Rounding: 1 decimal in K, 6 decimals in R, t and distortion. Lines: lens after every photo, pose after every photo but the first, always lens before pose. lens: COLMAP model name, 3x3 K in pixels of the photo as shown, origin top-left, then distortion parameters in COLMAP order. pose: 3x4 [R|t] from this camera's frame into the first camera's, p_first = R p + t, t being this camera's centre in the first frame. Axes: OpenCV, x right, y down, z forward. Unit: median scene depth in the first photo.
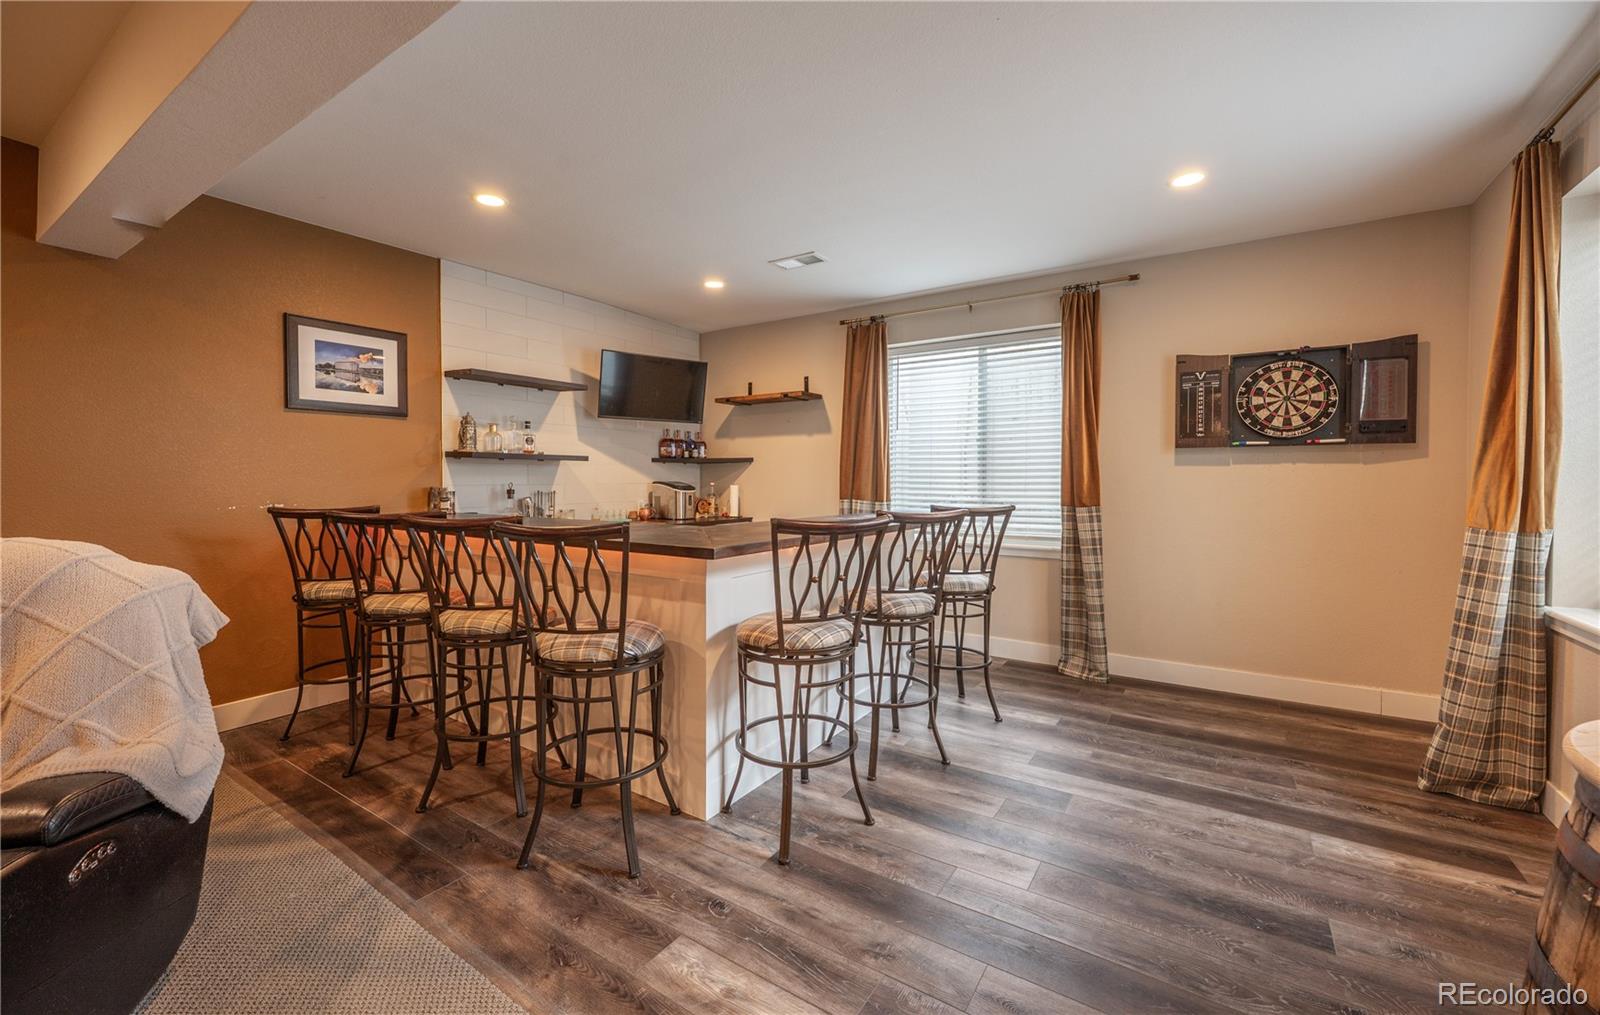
lens RADIAL K [[639.9, 0, 795.1], [0, 639.9, 481.4], [0, 0, 1]] dist [-0.001995, -0.000184]
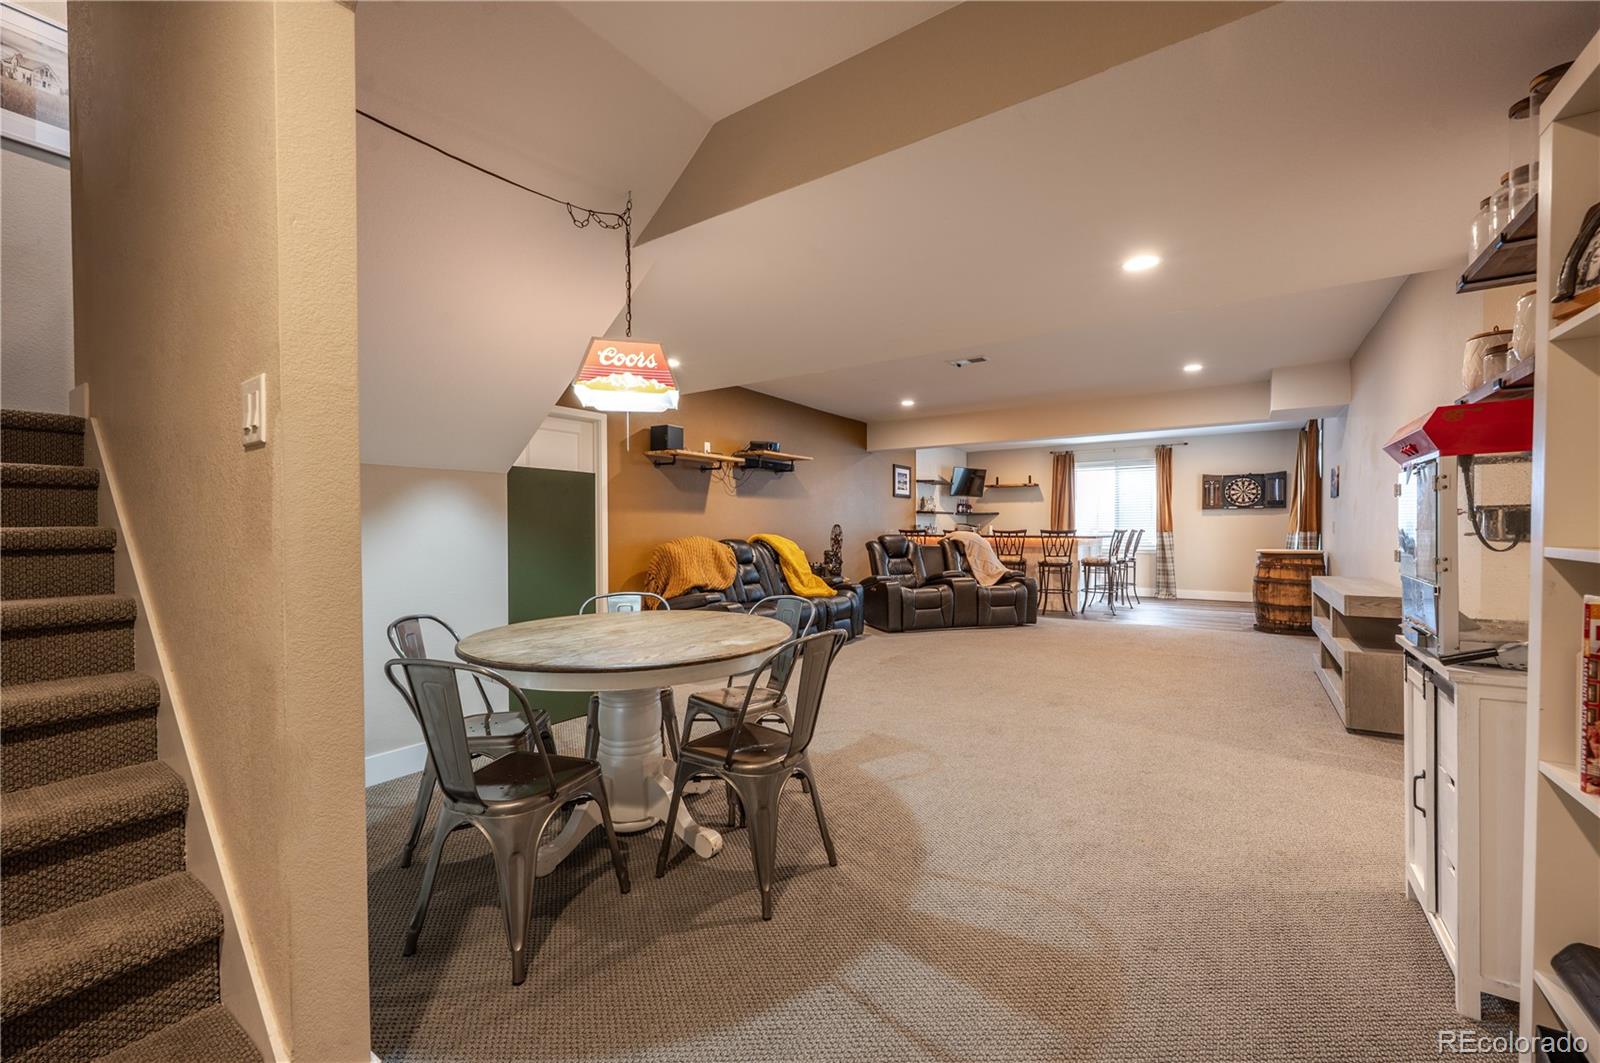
lens RADIAL K [[633.9, 0, 795.4], [0, 633.9, 530.6], [0, 0, 1]] dist [-0.003380, 0.000904]
pose [[0.999731, -0.000978, -0.023177, -1.008719], [0.000908, 0.999995, -0.003022, 0.041443], [0.023180, 0.003000, 0.999727, -1.627204]]
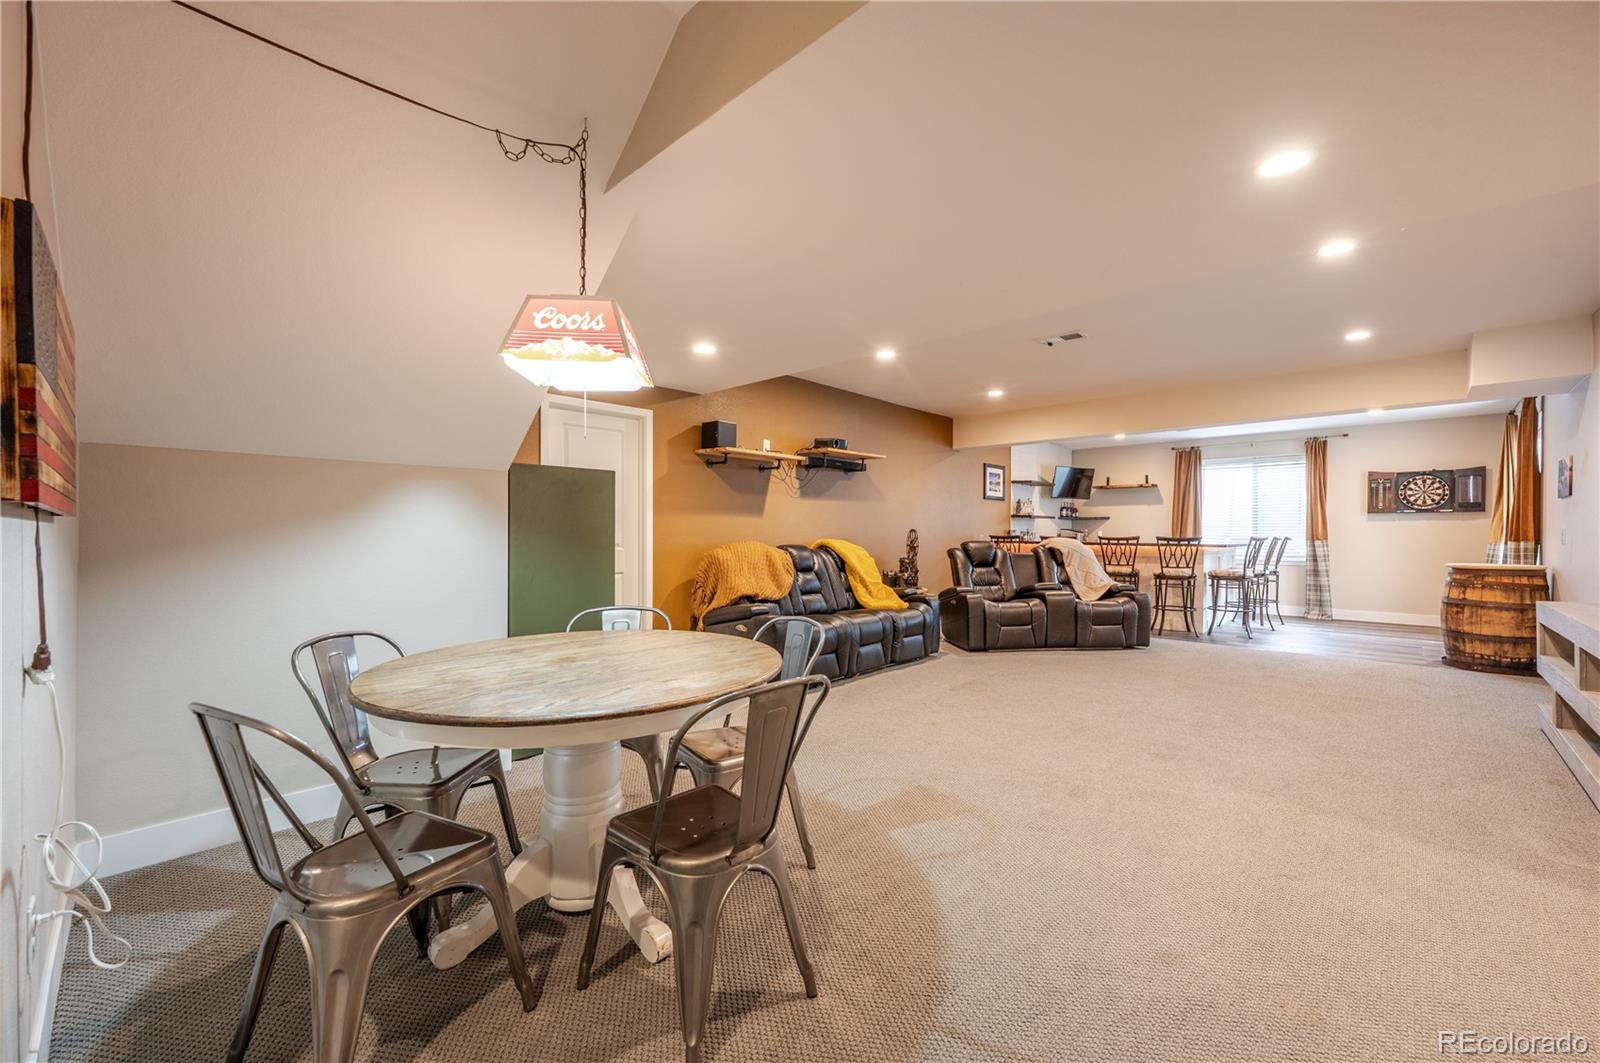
lens RADIAL K [[633.9, 0, 796.1], [0, 633.9, 532.2], [0, 0, 1]] dist [-0.003380, 0.000904]
pose [[0.983224, 0.005005, -0.182332, -0.927589], [-0.006351, 0.999957, -0.006802, 0.039214], [0.182290, 0.007846, 0.983213, -1.475851]]
